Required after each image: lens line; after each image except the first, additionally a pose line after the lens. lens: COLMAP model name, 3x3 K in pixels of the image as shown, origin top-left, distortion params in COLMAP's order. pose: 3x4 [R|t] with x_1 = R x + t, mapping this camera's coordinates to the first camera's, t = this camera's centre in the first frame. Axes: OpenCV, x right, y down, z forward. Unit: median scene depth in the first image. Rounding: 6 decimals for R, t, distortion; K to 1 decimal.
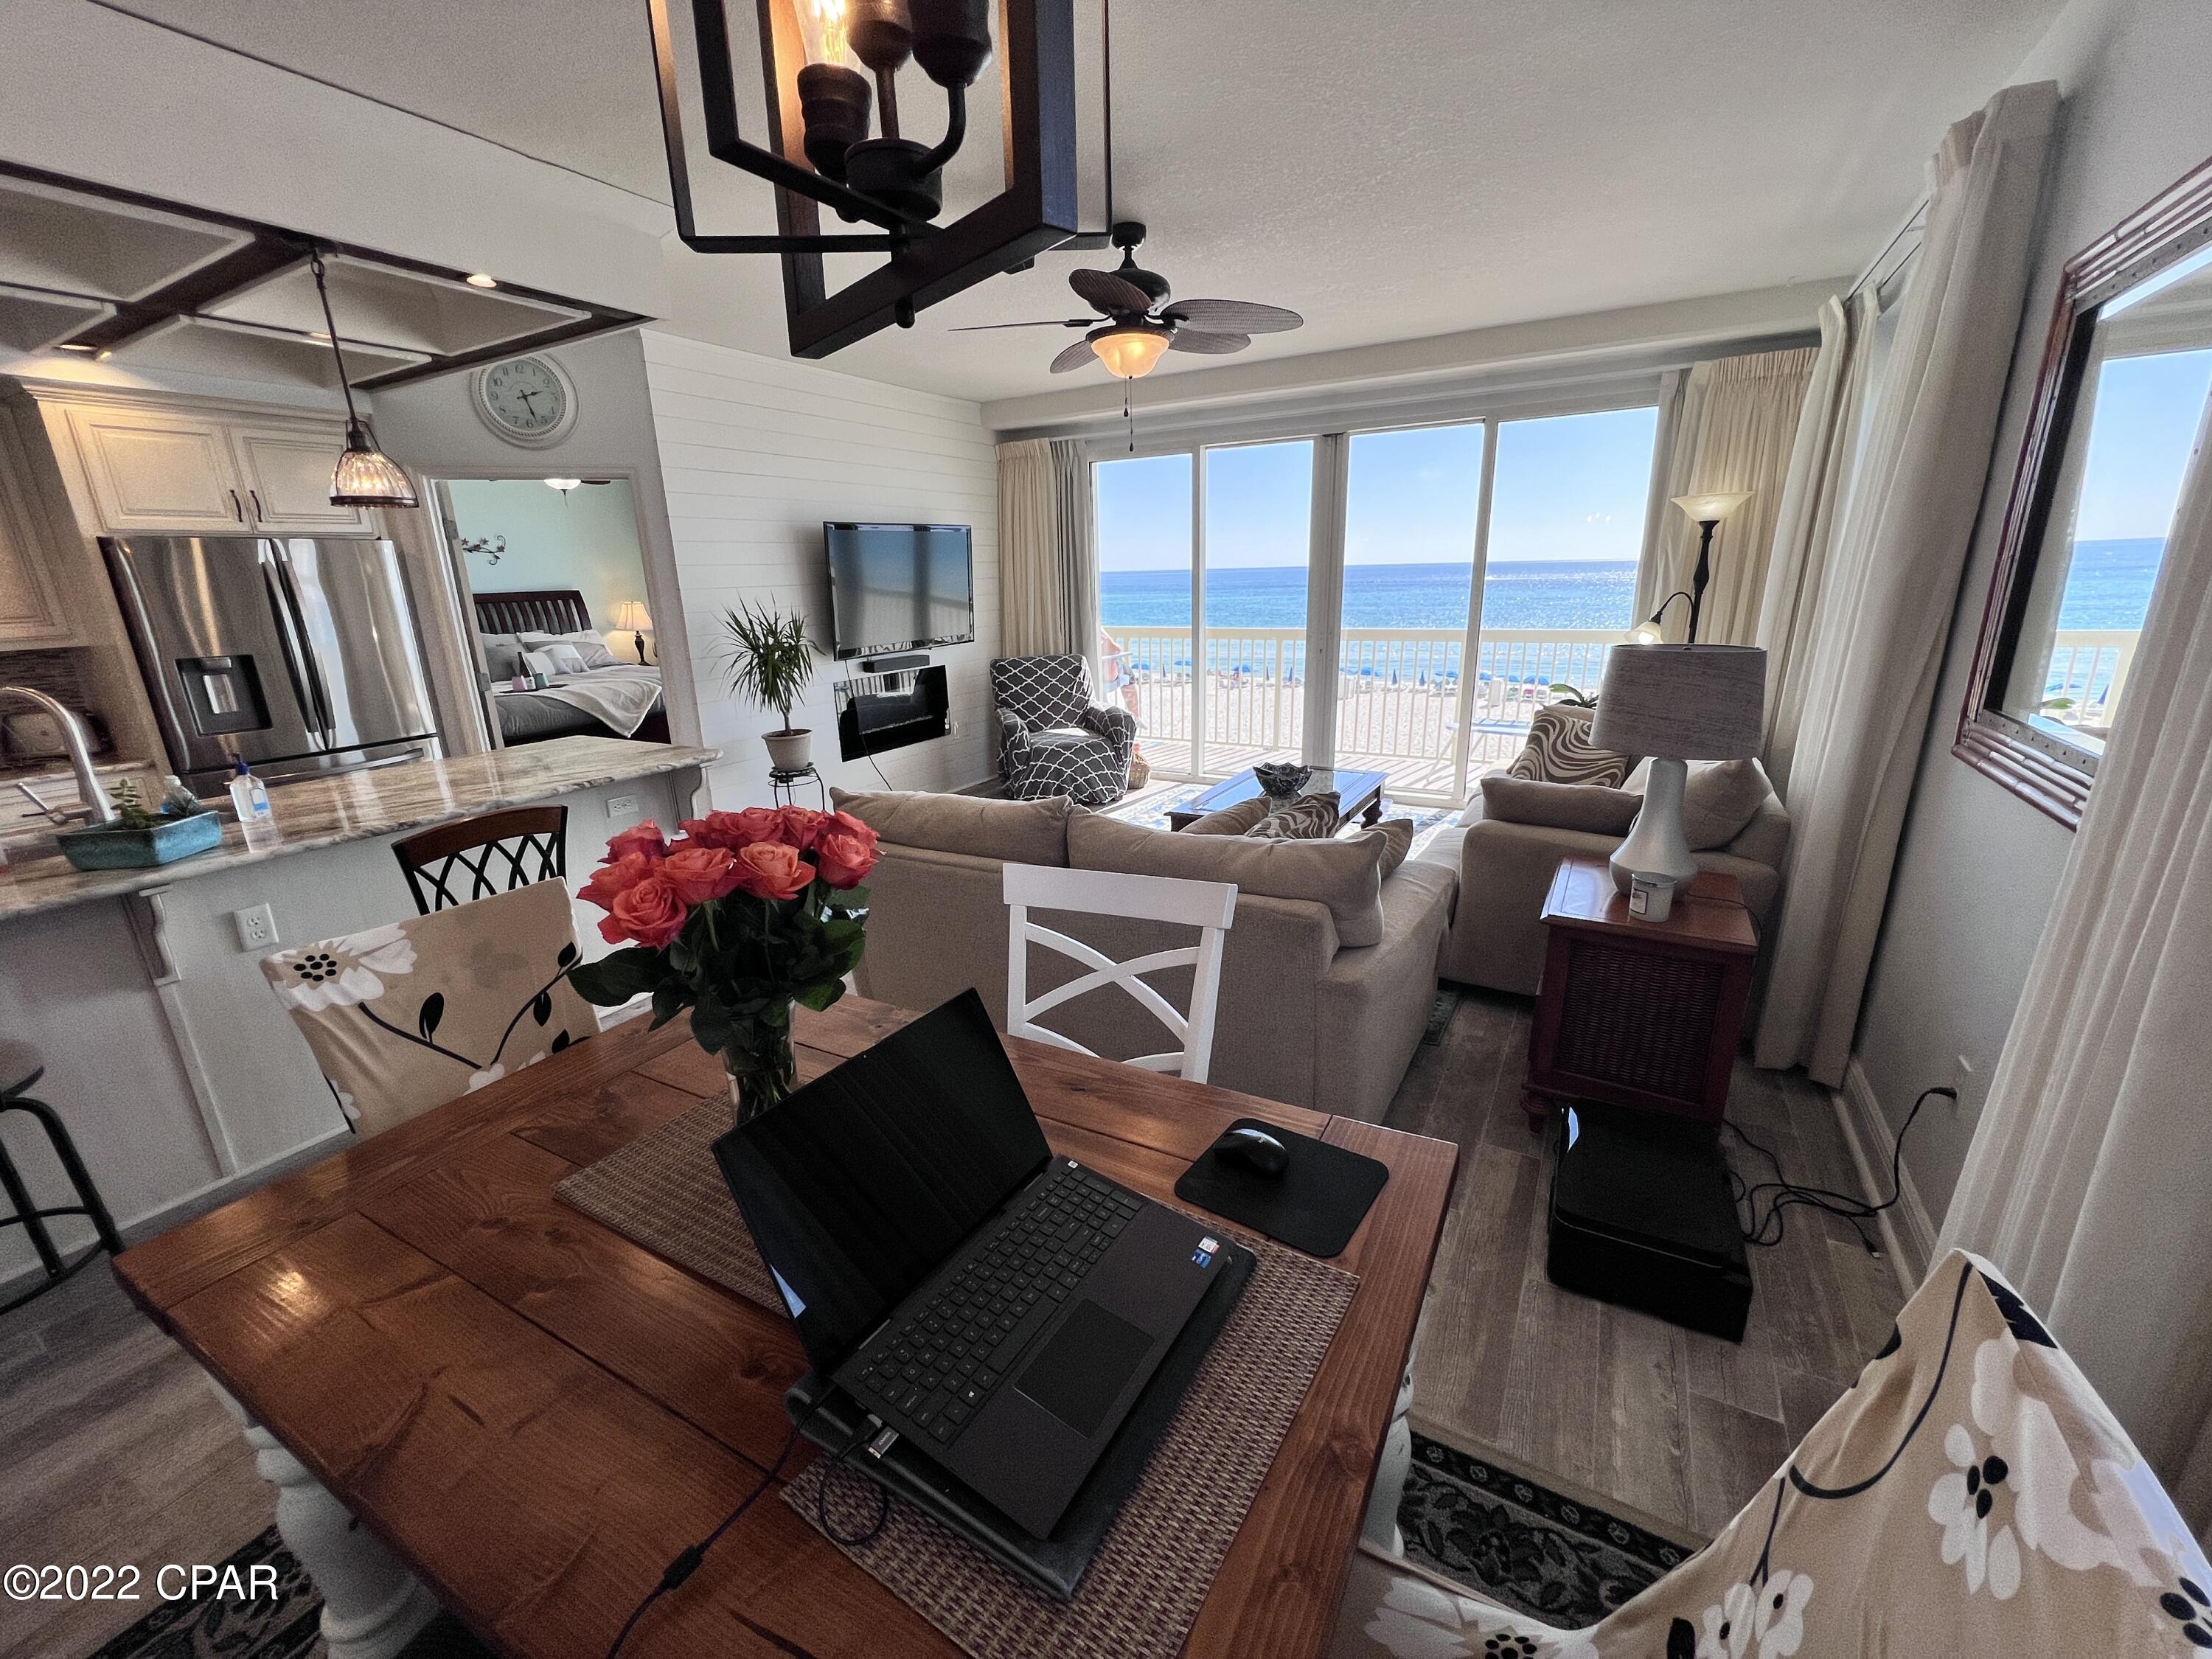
lens RADIAL K [[888.8, 0, 1111.4], [0, 888.8, 827.5], [0, 0, 1]] dist [-0.002192, -0.000030]
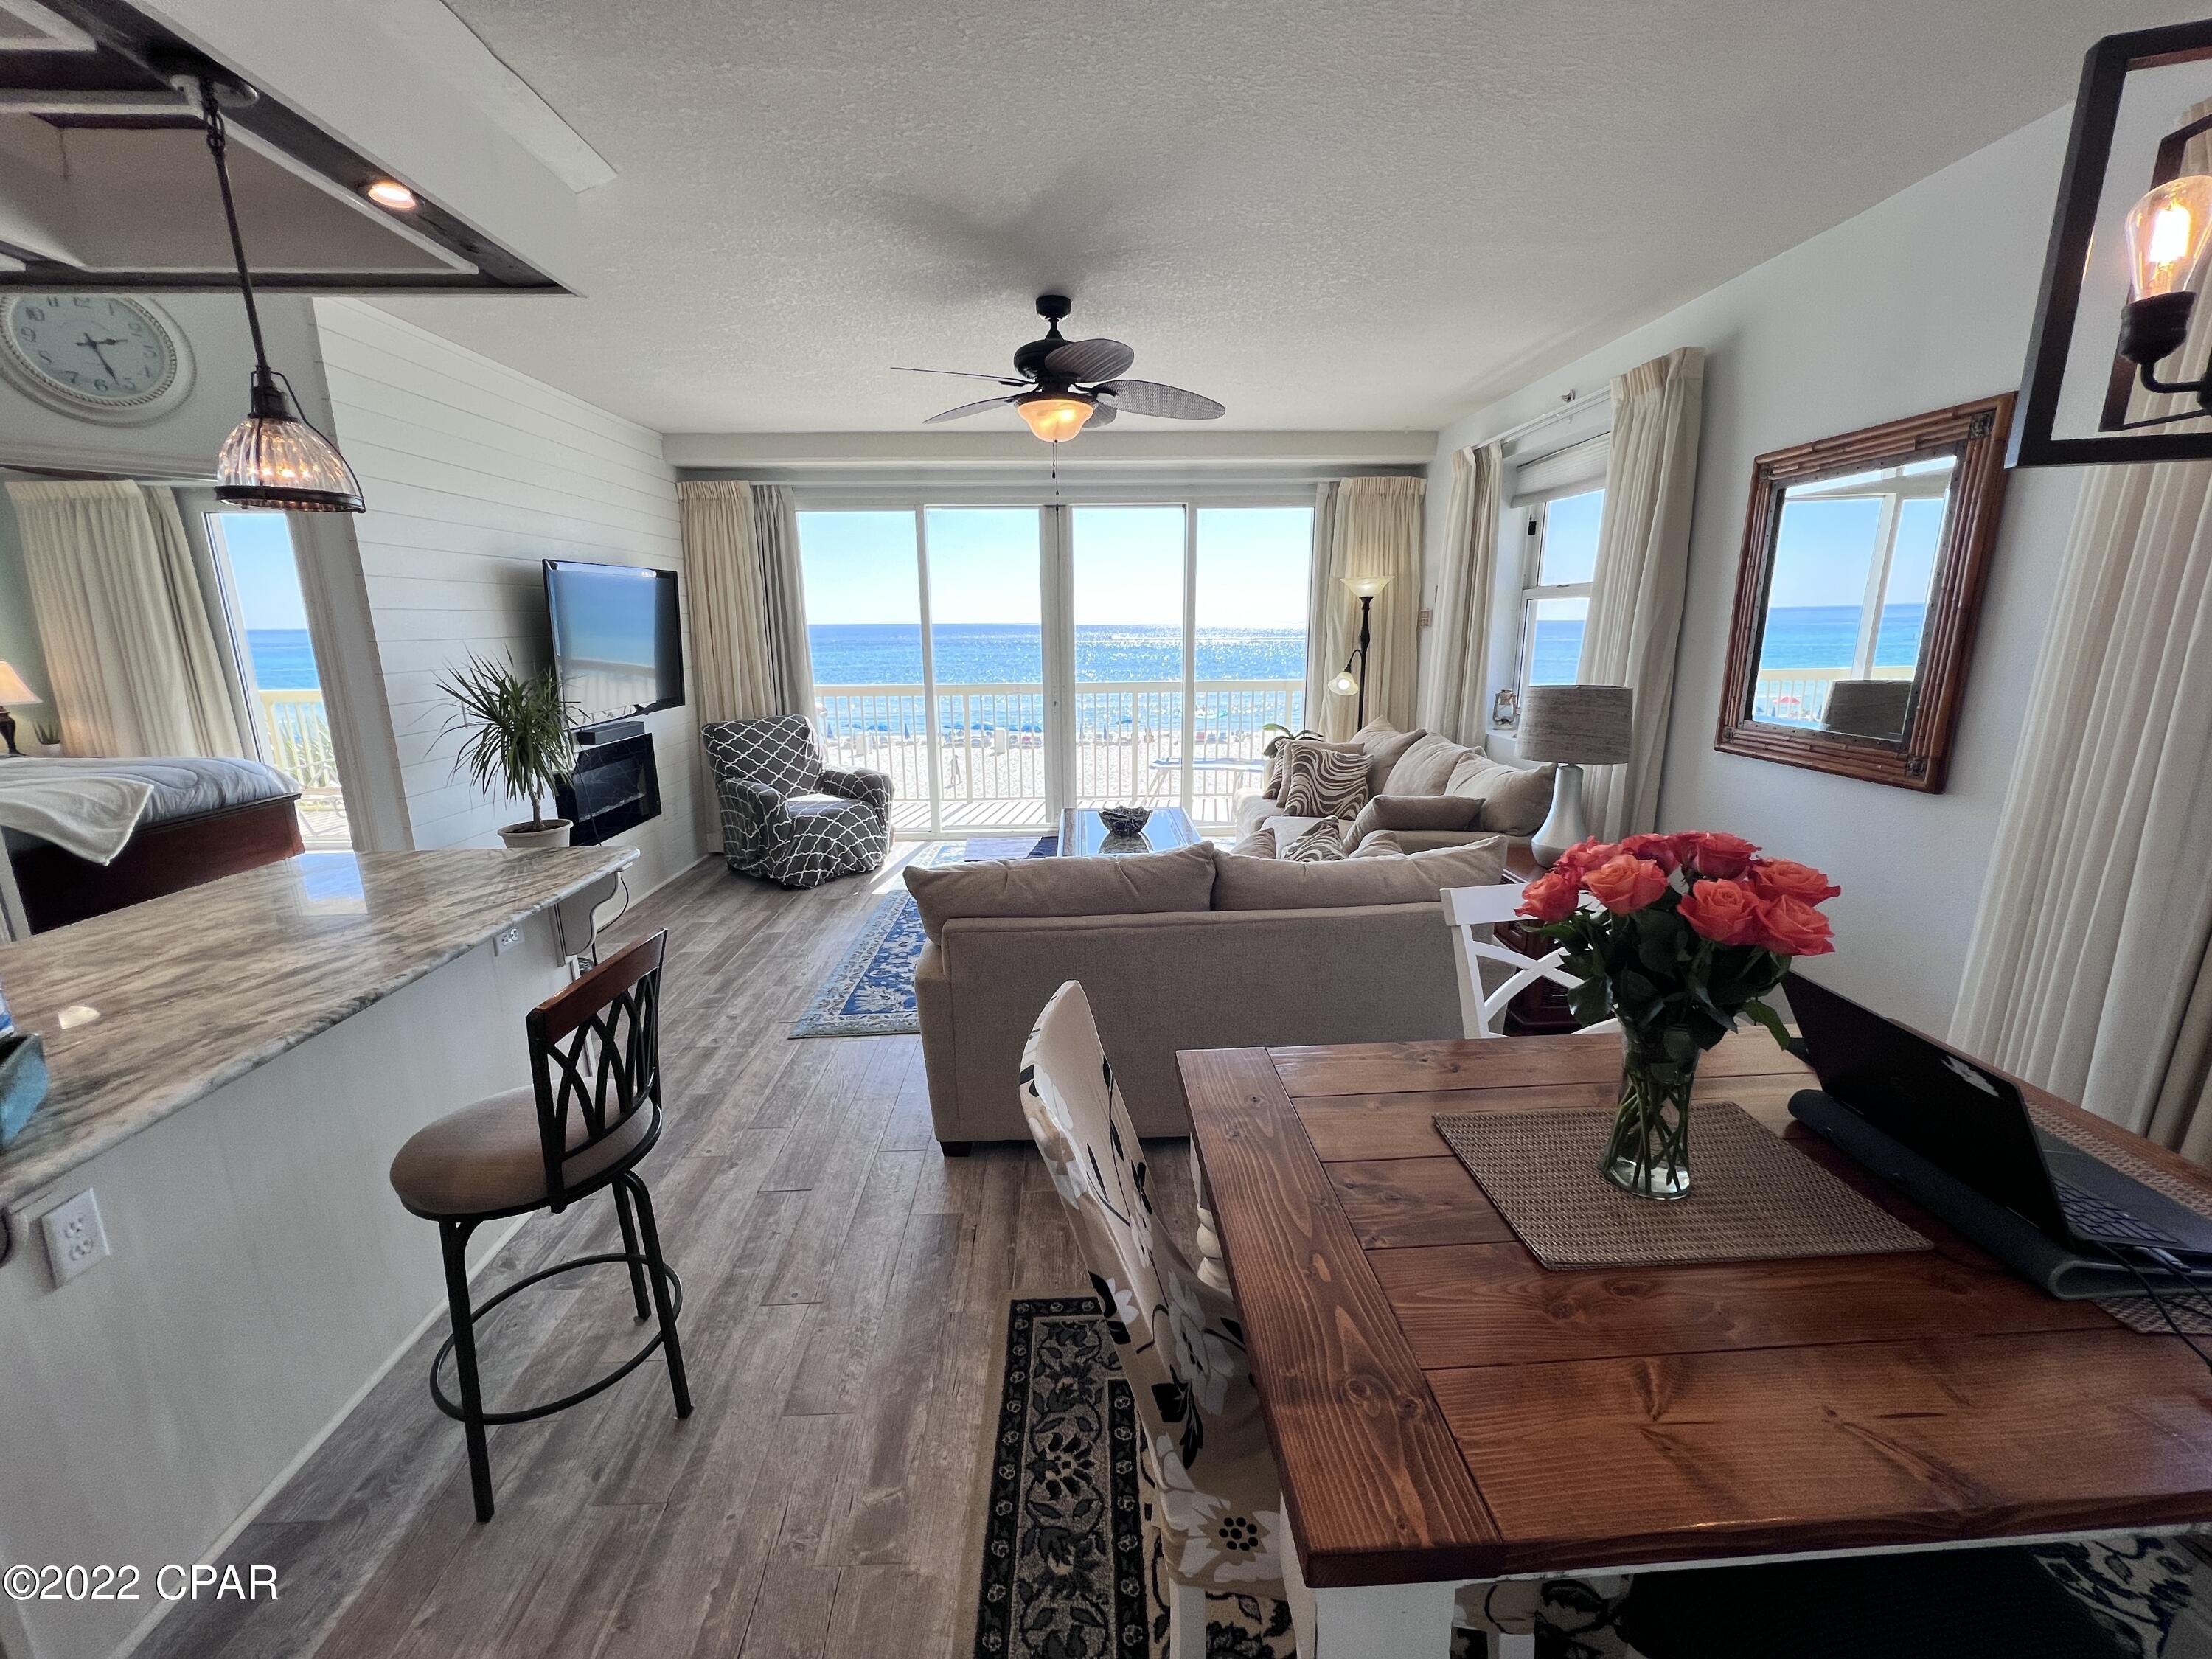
lens RADIAL K [[883.0, 0, 1106.0], [0, 883.0, 829.5], [0, 0, 1]] dist [-0.000288, 0.000041]
pose [[0.850046, -0.102212, 0.516696, -0.282338], [0.132332, 0.990968, -0.021675, -0.017795], [-0.509814, 0.086800, 0.855895, 0.075278]]
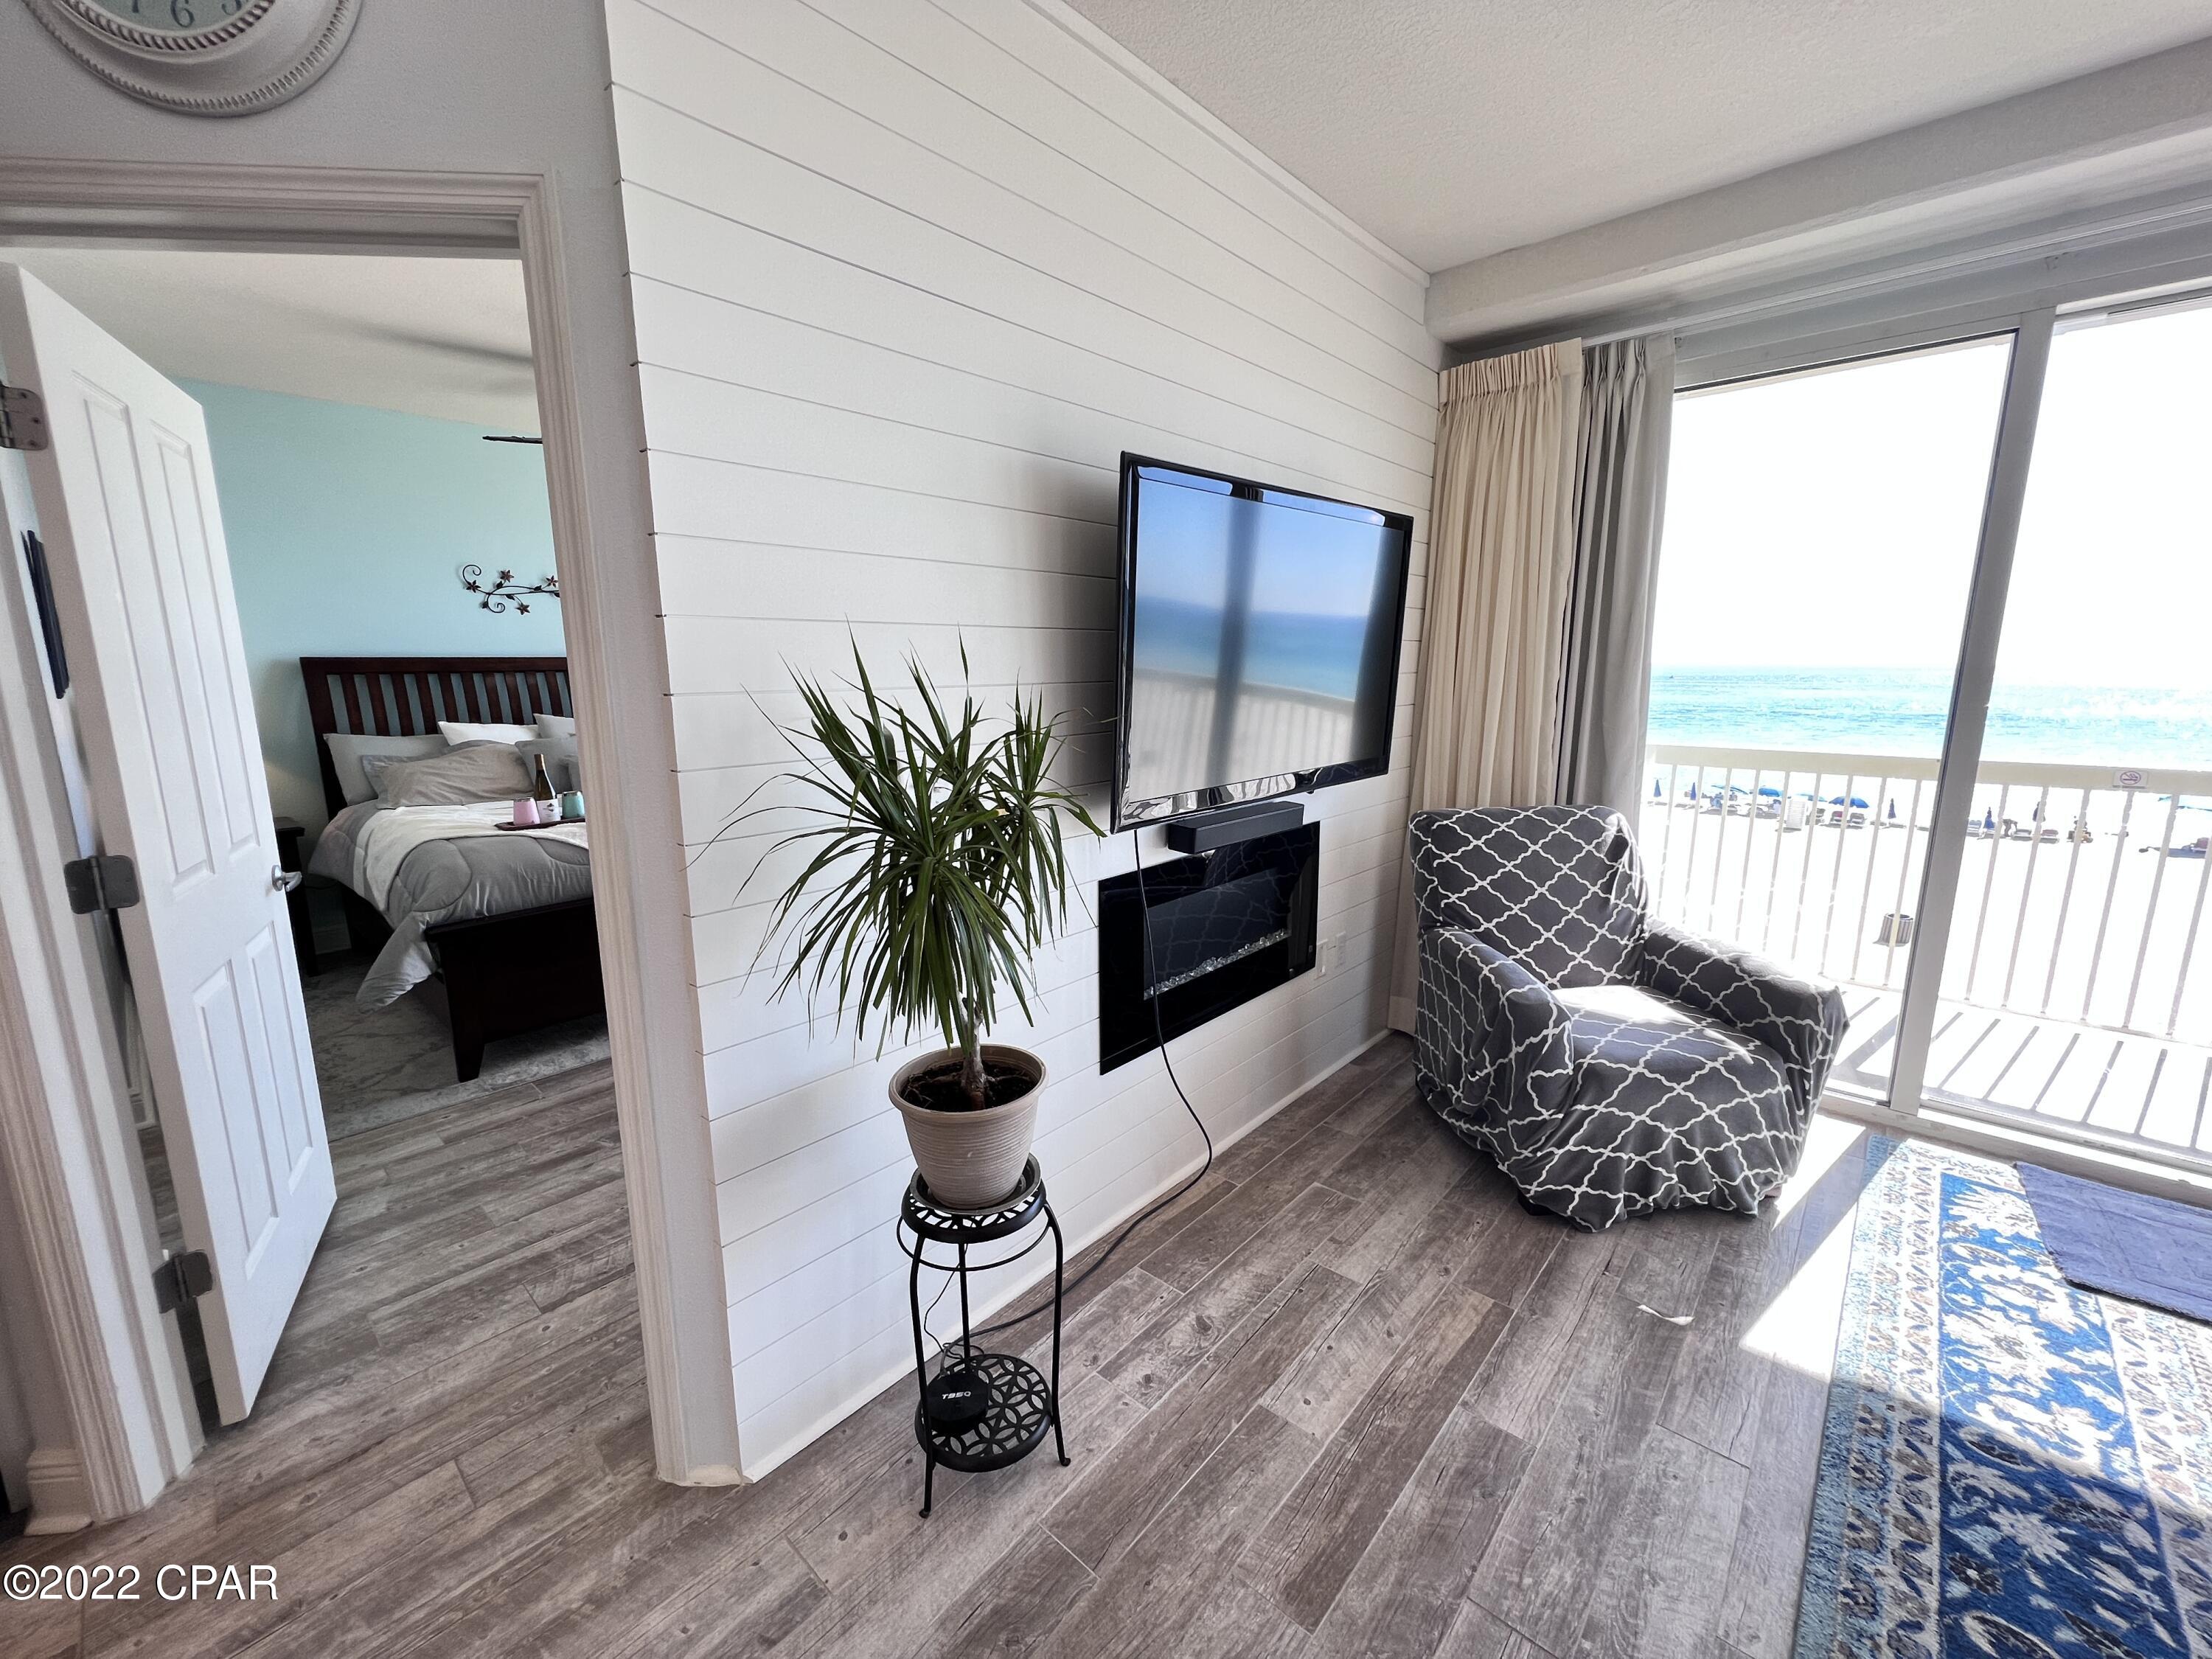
lens RADIAL K [[888.8, 0, 1111.4], [0, 888.8, 827.5], [0, 0, 1]] dist [-0.002192, -0.000030]
pose [[0.976728, 0.056570, -0.206886, -0.211705], [-0.076624, 0.992968, -0.090239, -0.140341], [0.200327, 0.103991, 0.974195, 0.575569]]
